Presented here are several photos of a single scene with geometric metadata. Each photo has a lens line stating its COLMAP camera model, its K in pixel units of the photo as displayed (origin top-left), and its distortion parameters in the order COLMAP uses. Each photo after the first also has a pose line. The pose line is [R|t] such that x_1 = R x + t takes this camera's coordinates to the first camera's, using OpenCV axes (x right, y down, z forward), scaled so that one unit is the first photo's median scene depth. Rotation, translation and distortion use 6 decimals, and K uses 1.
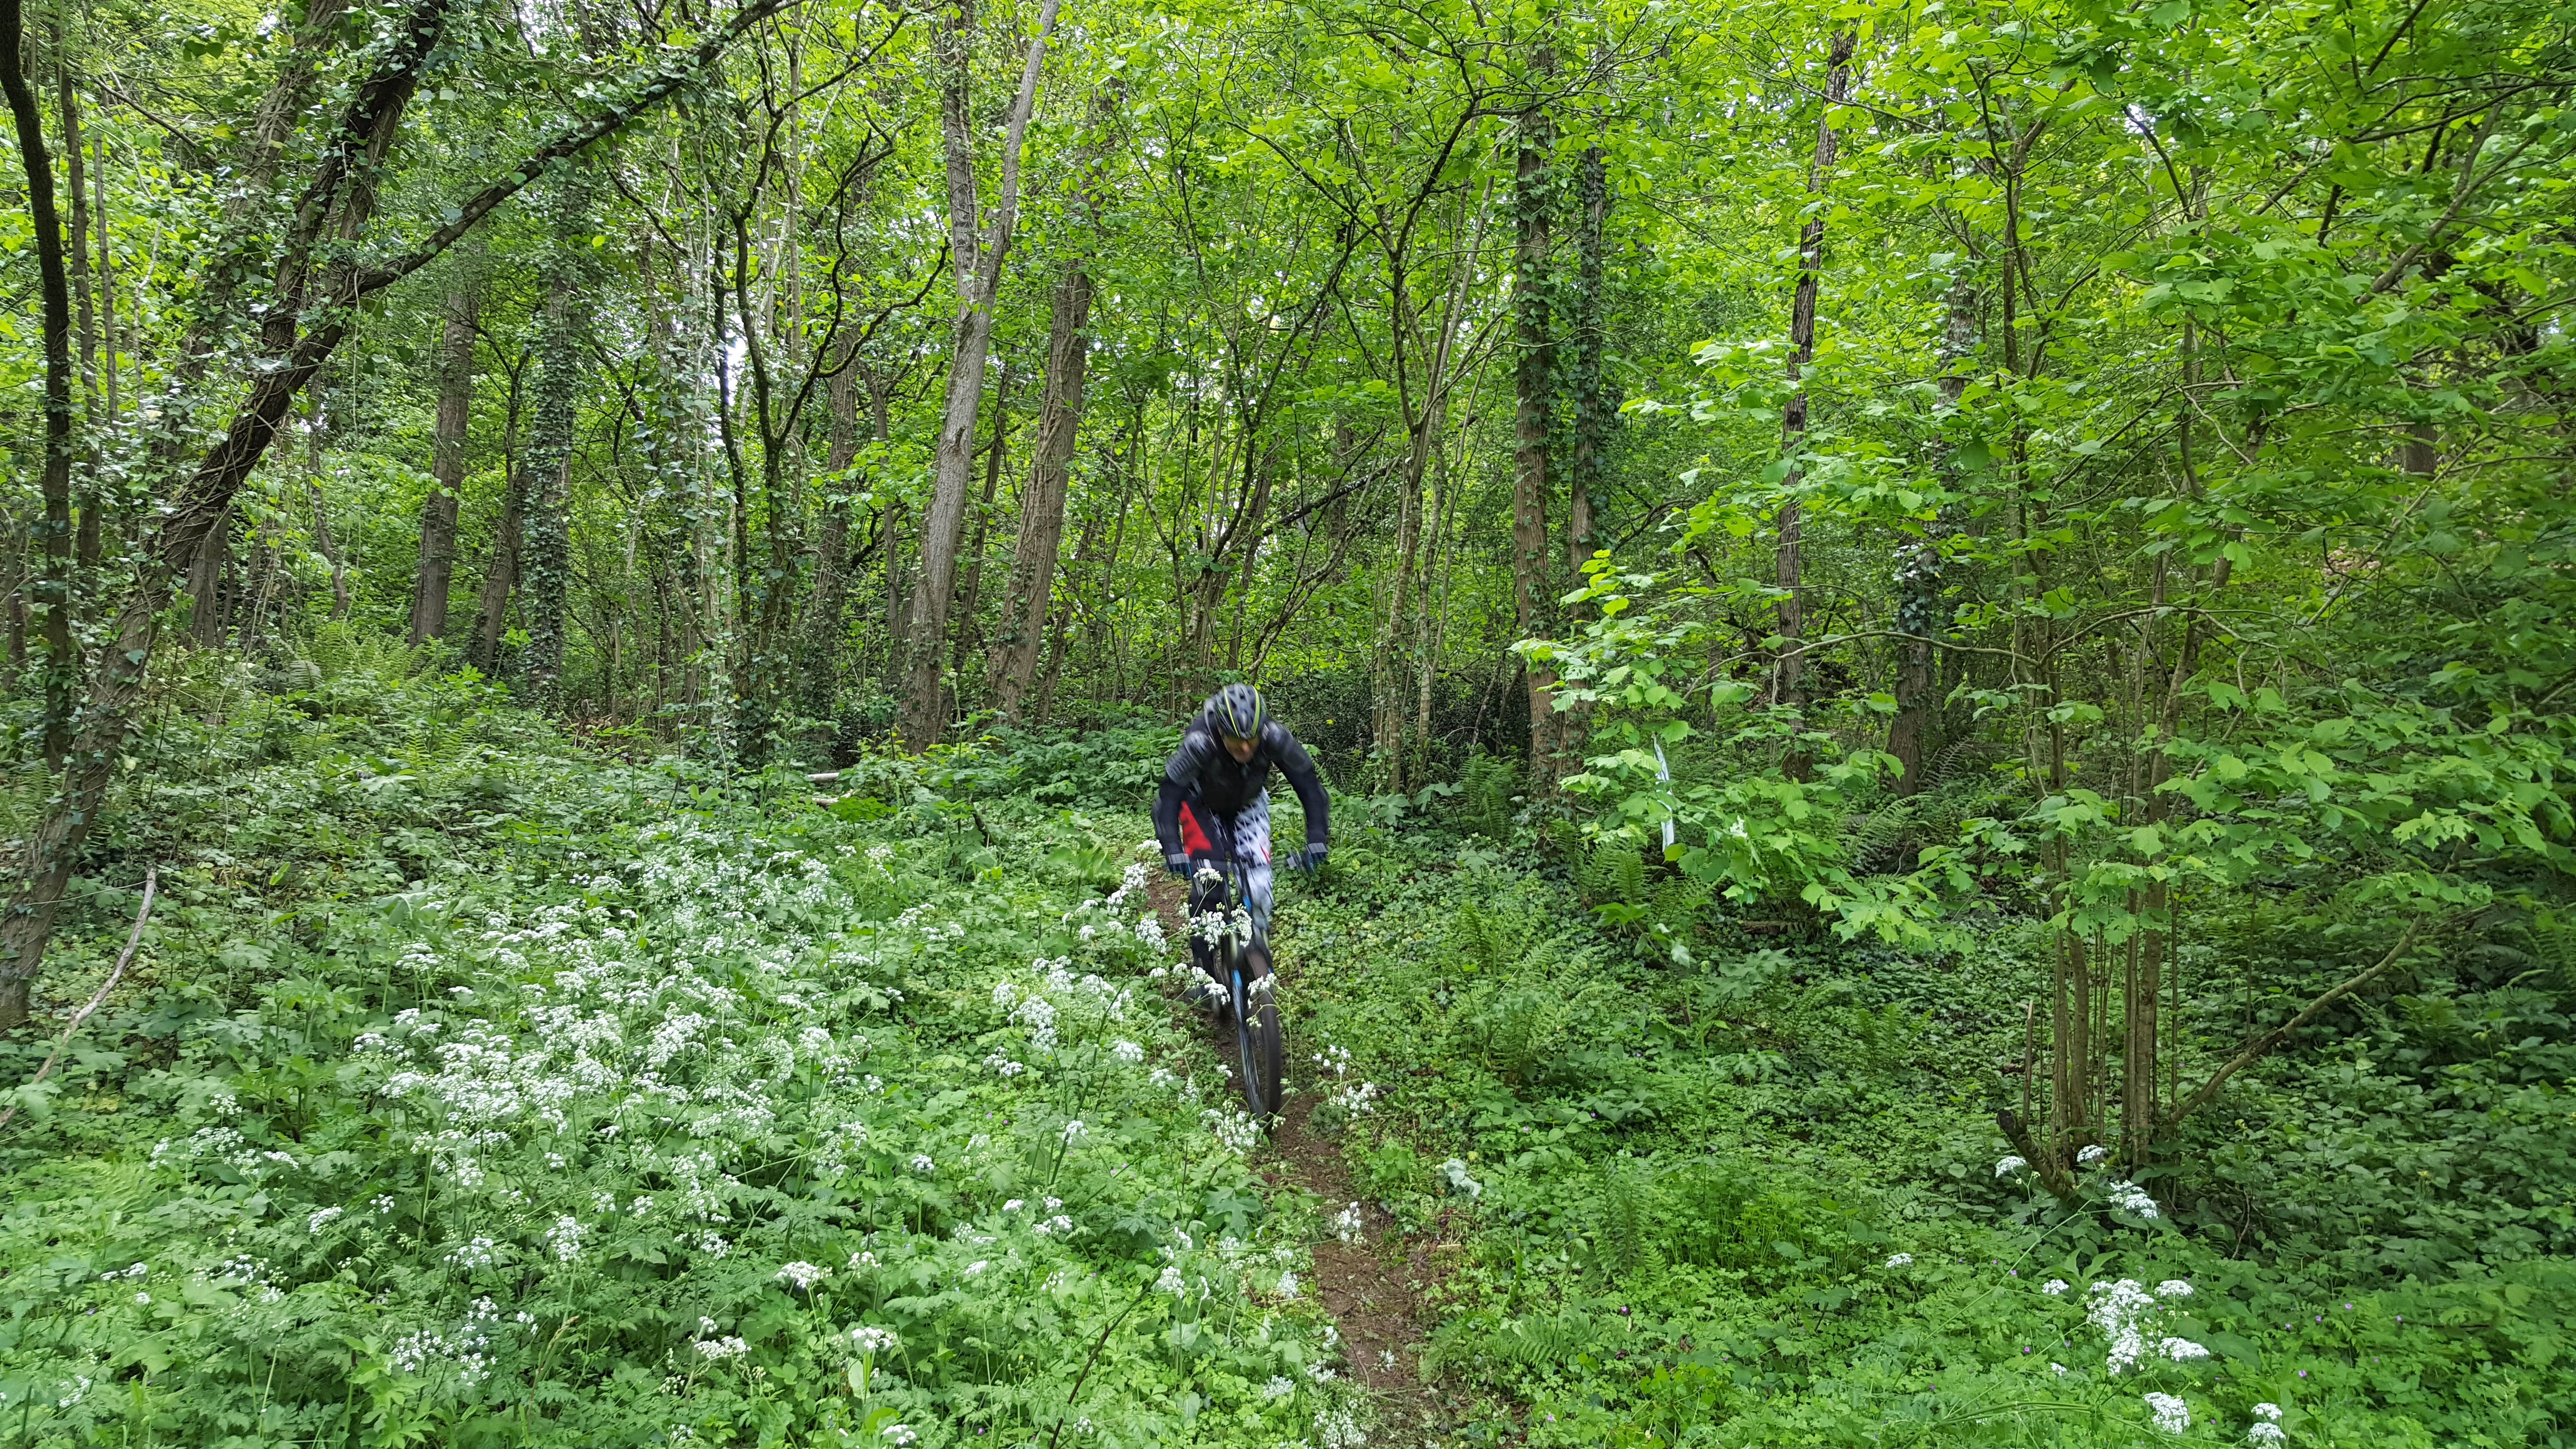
lens RADIAL K [[1930.0, 0, 1236.0], [0, 1930.0, 754.8], [0, 0, 1]] dist [0.098732, -0.173007]
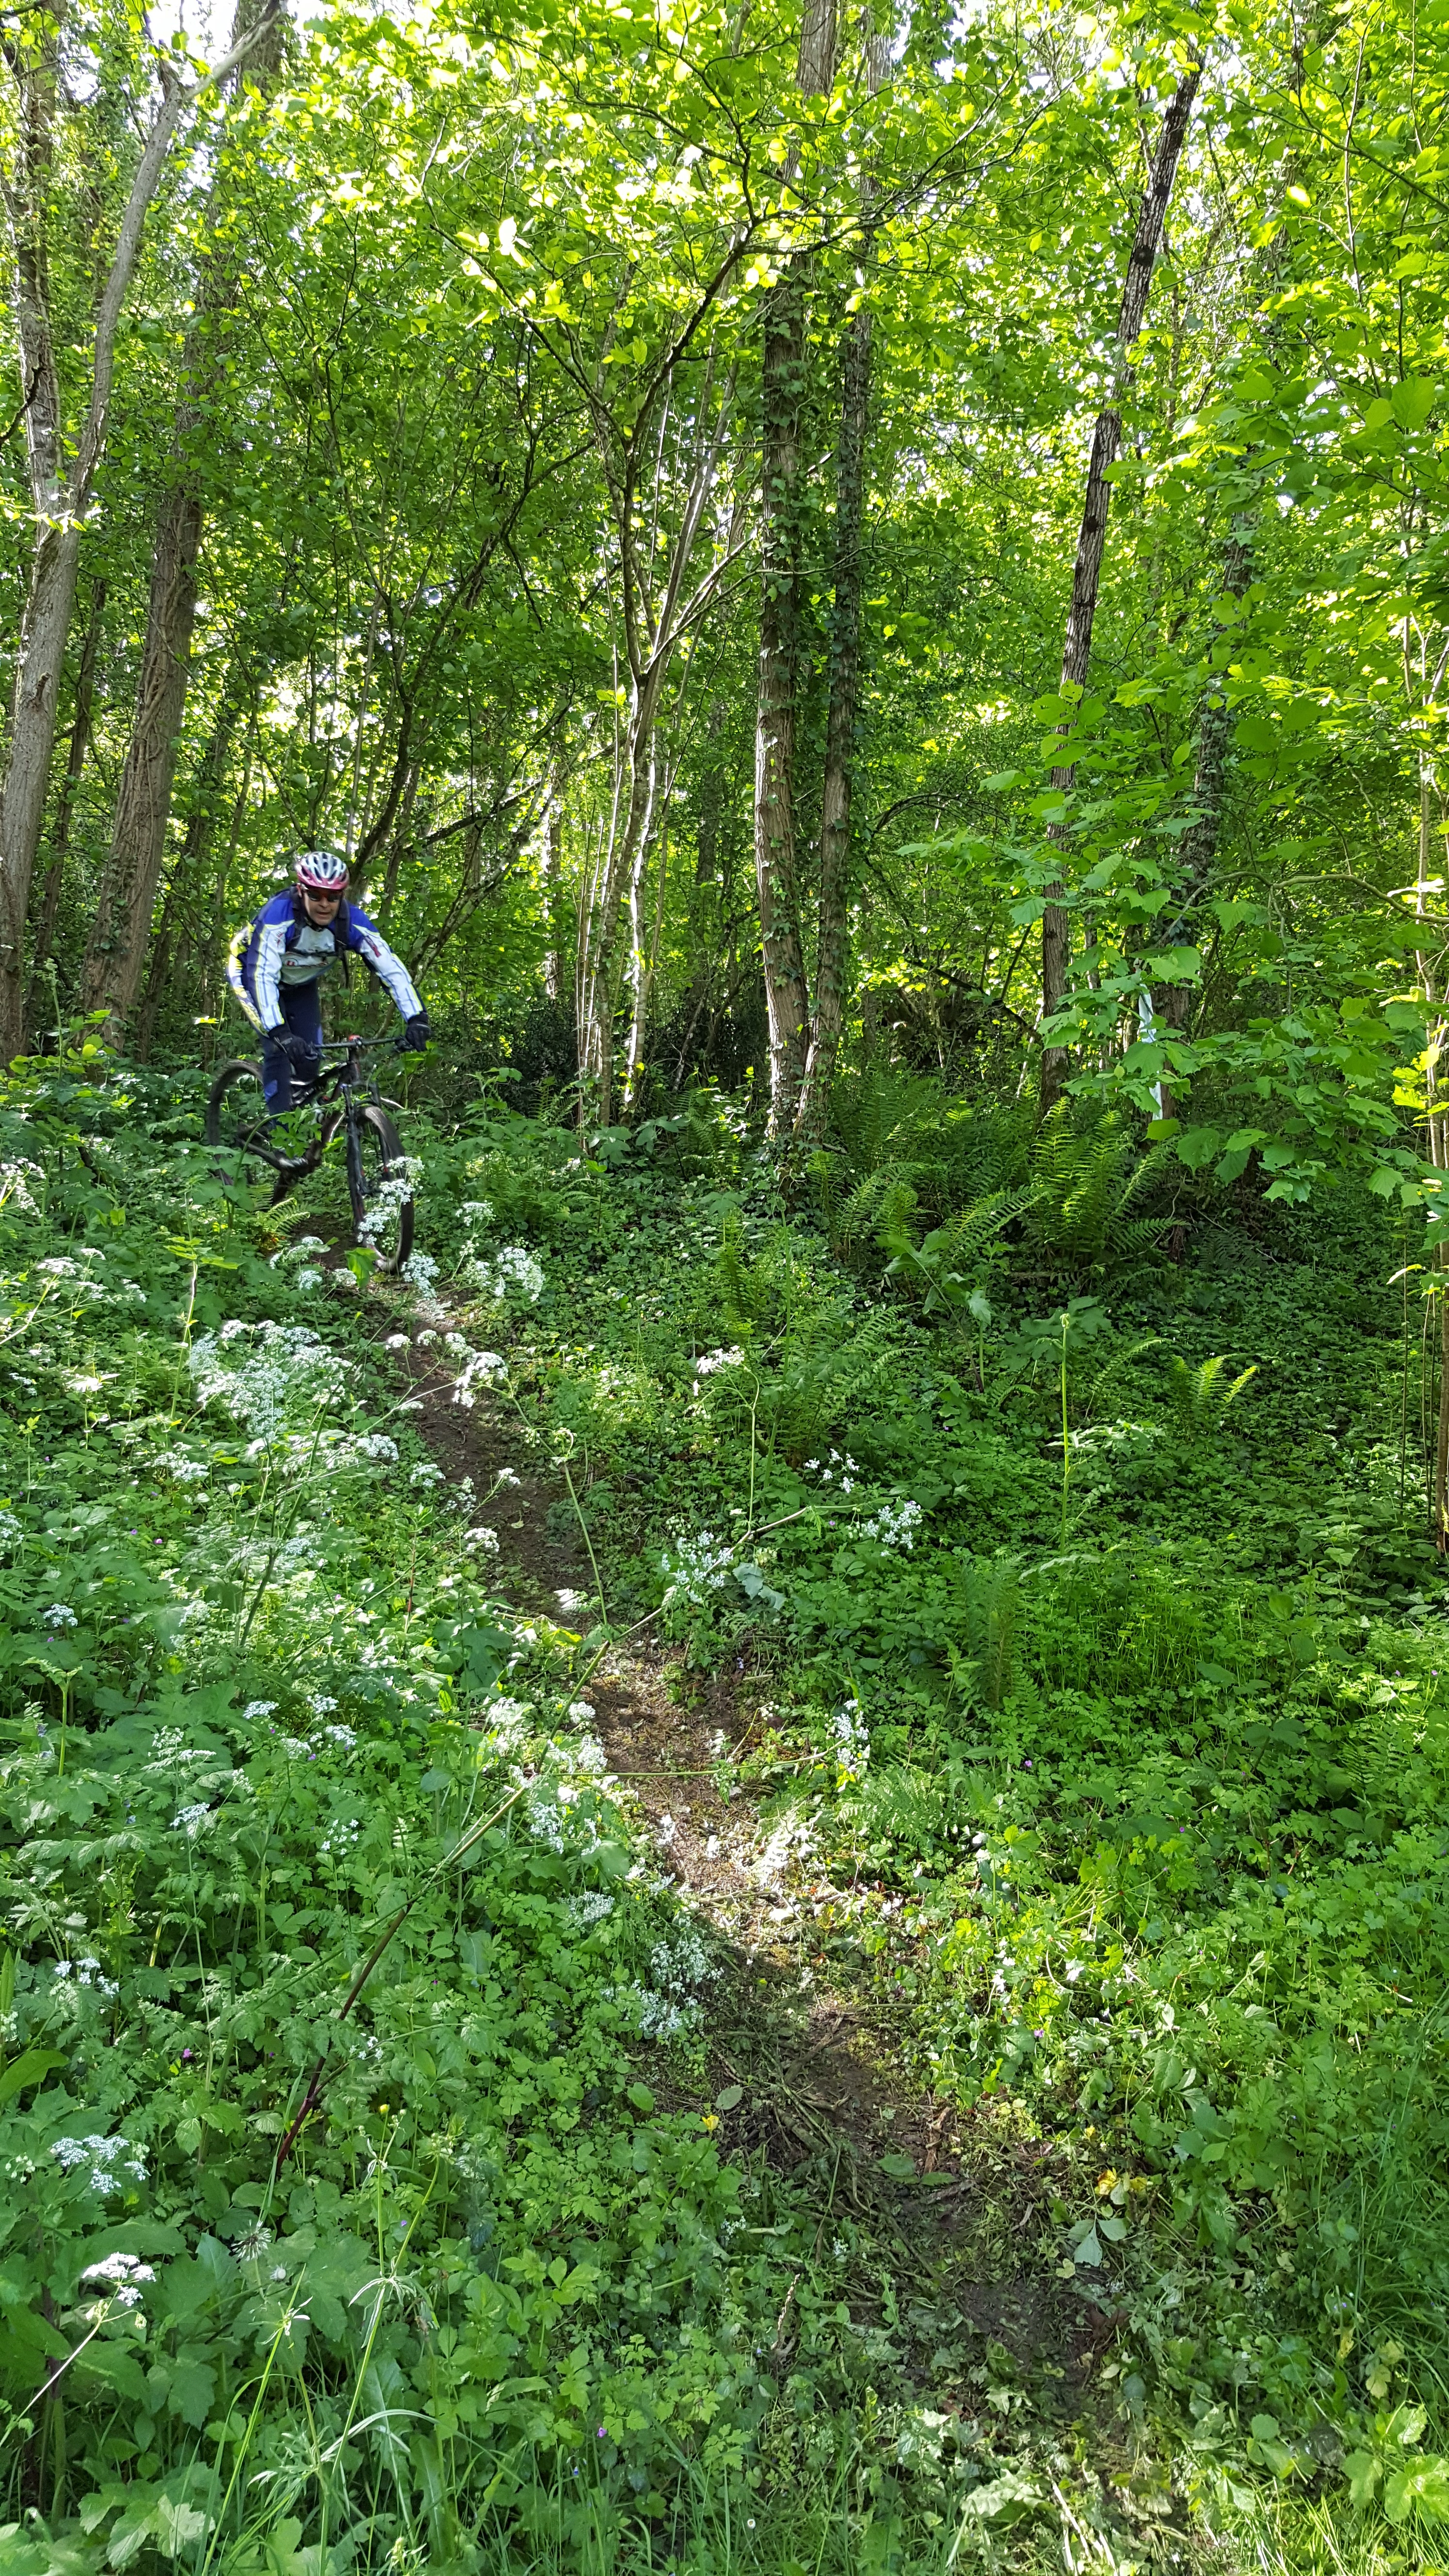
lens RADIAL K [[1934.8, 0, 757.5], [0, 1934.8, 1277.4], [0, 0, 1]] dist [0.101157, -0.165760]
pose [[0.976947, -0.005960, 0.213397, -0.041016], [-0.010429, 0.997084, 0.075593, 0.024193], [-0.213226, -0.076075, 0.974037, 0.181601]]
